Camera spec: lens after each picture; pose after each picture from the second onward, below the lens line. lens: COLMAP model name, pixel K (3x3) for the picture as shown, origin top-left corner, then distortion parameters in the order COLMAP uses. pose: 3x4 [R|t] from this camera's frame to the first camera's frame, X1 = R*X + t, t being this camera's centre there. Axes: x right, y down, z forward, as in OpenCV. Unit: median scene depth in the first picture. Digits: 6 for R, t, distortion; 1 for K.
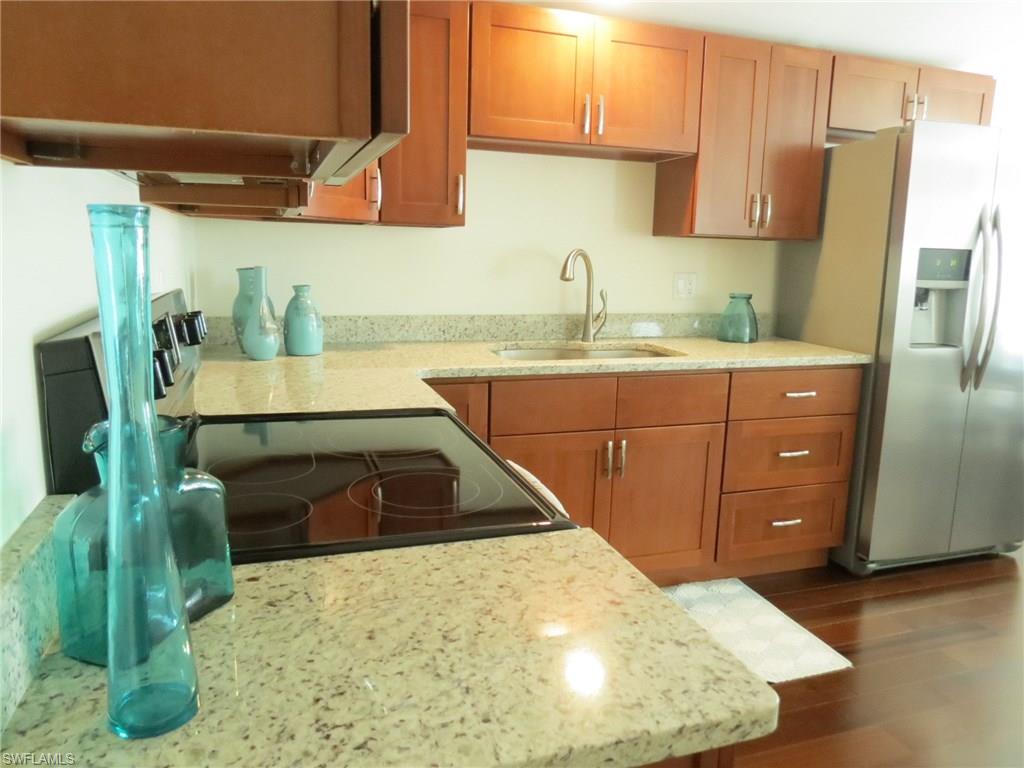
lens RADIAL K [[779.4, 0, 512.0], [0, 779.4, 384.0], [0, 0, 1]] dist [-0.001928, -0.001235]
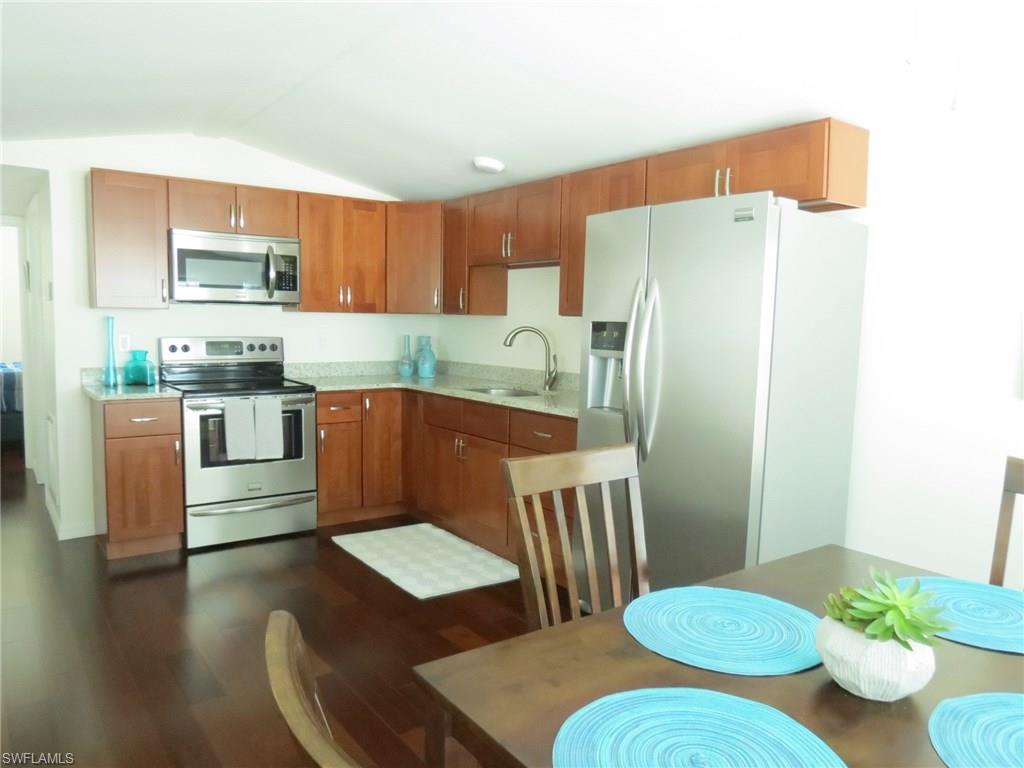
lens RADIAL K [[744.2, 0, 512.0], [0, 744.2, 384.0], [0, 0, 1]] dist [-0.004982, -0.003572]
pose [[0.277552, 0.060322, -0.958815, 1.523416], [-0.185618, 0.982589, 0.008086, -0.069441], [0.942609, 0.175729, 0.283916, 0.580566]]
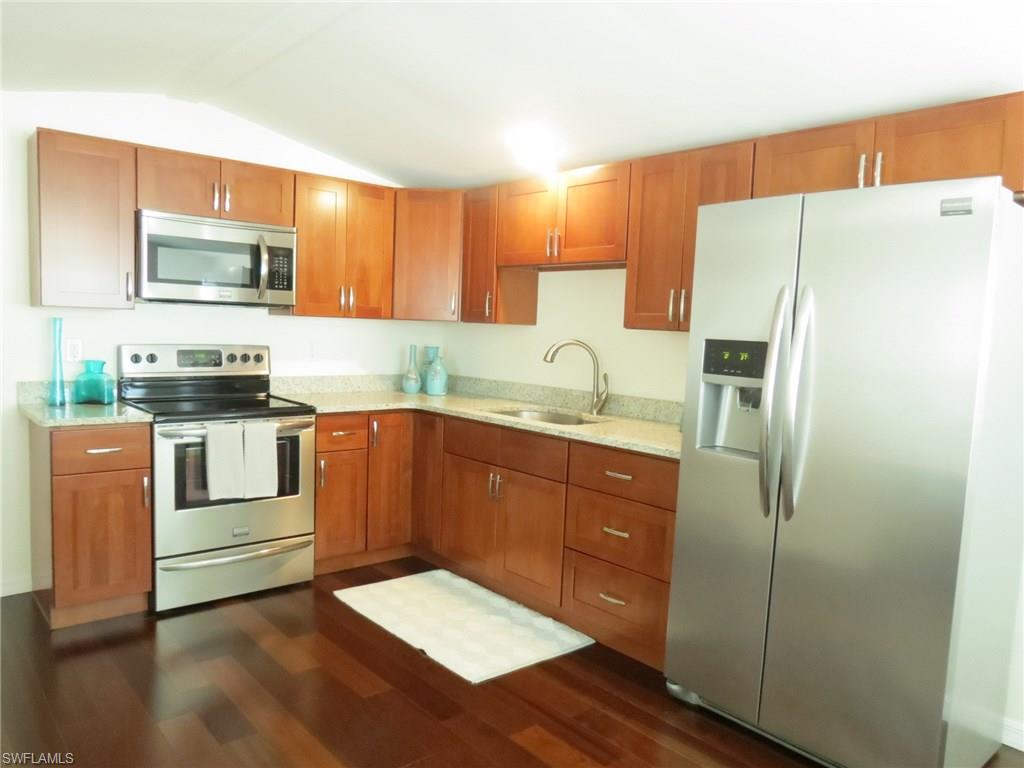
lens RADIAL K [[744.2, 0, 512.0], [0, 744.2, 384.0], [0, 0, 1]] dist [-0.004982, -0.003572]
pose [[0.357529, 0.059009, -0.932036, 1.238042], [-0.198618, 0.979975, -0.014146, -0.064035], [0.912537, 0.190176, 0.362090, 0.475698]]
